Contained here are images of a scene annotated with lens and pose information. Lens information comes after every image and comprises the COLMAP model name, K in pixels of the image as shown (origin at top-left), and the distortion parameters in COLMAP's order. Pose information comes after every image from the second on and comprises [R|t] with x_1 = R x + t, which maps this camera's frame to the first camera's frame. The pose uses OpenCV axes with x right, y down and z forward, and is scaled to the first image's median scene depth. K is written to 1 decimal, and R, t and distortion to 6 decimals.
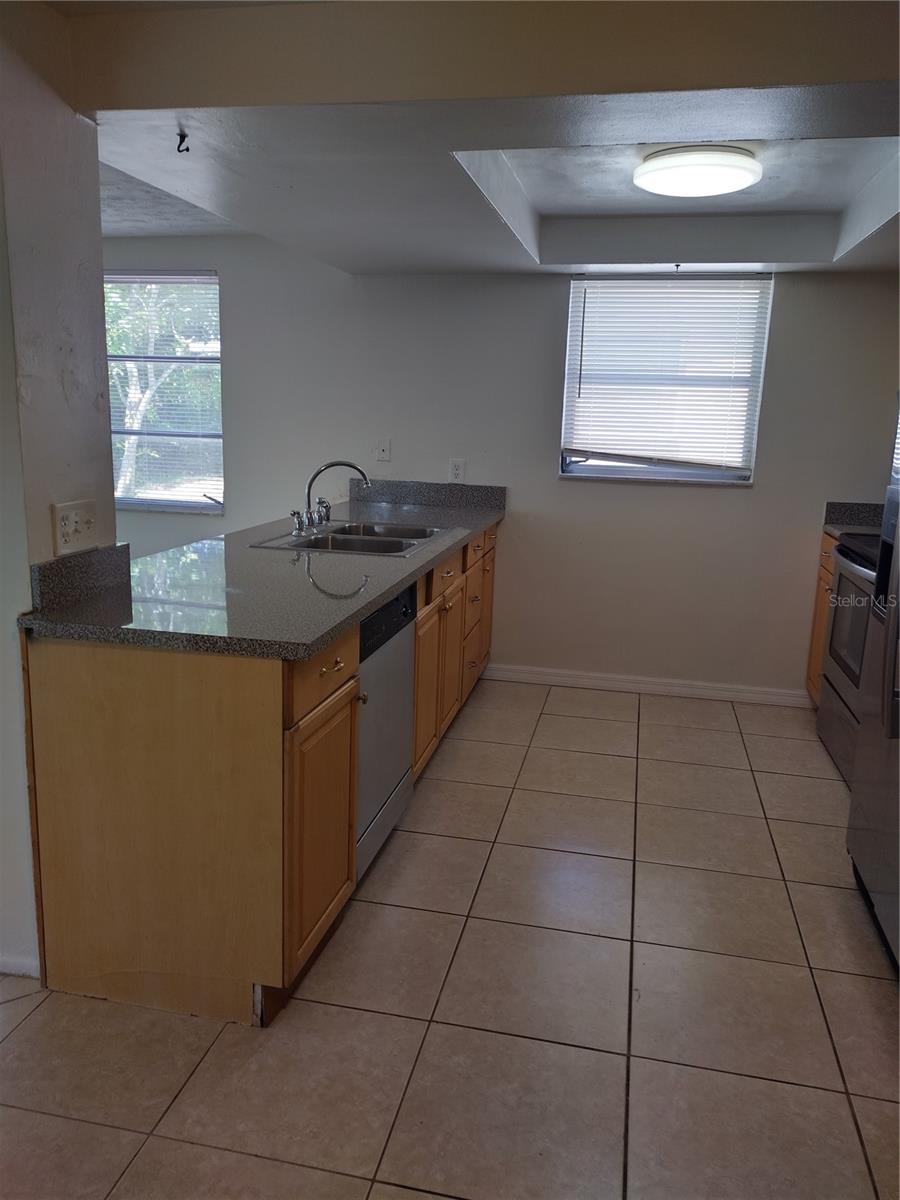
lens RADIAL K [[878.3, 0, 450.0], [0, 878.3, 600.0], [0, 0, 1]] dist [0.025273, -0.023180]
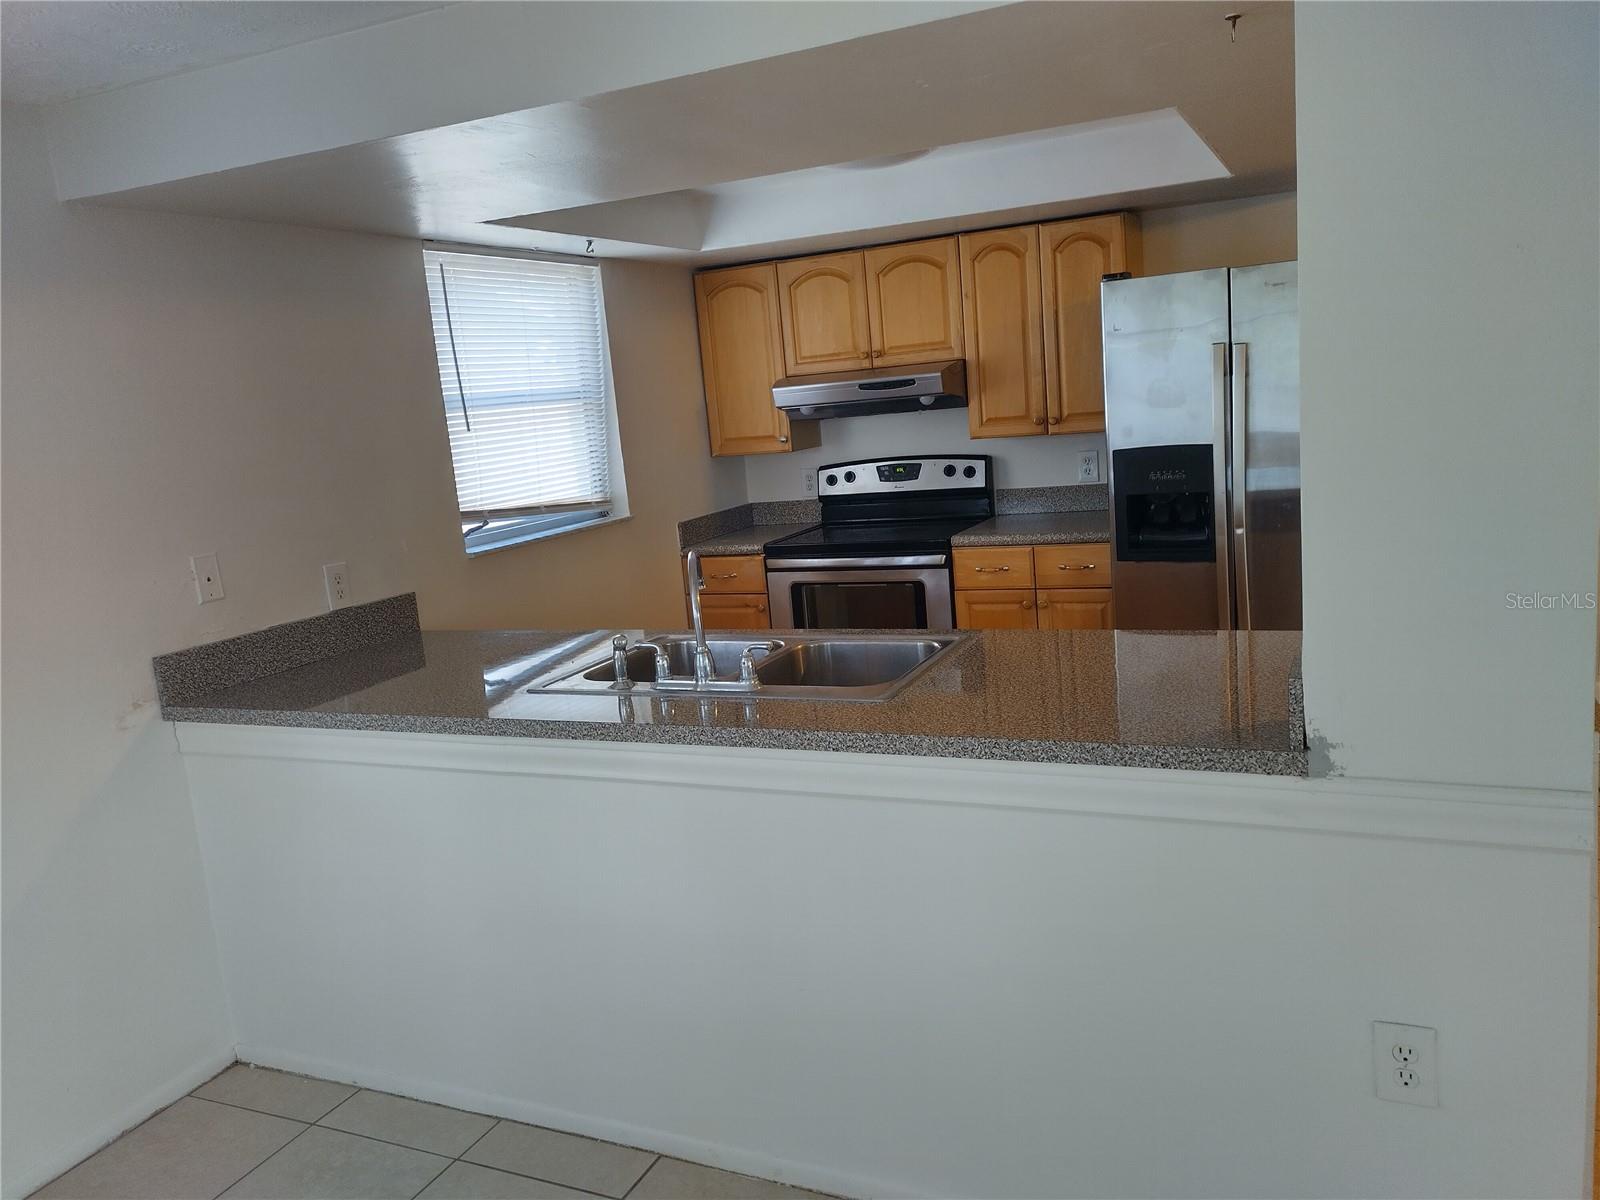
lens RADIAL K [[1171.0, 0, 800.0], [0, 1171.0, 600.0], [0, 0, 1]] dist [0.025273, -0.023180]
pose [[0.203268, -0.216785, 0.954823, -0.638529], [0.293163, 0.943918, 0.151899, -0.171361], [-0.934204, 0.249043, 0.255422, 0.583536]]
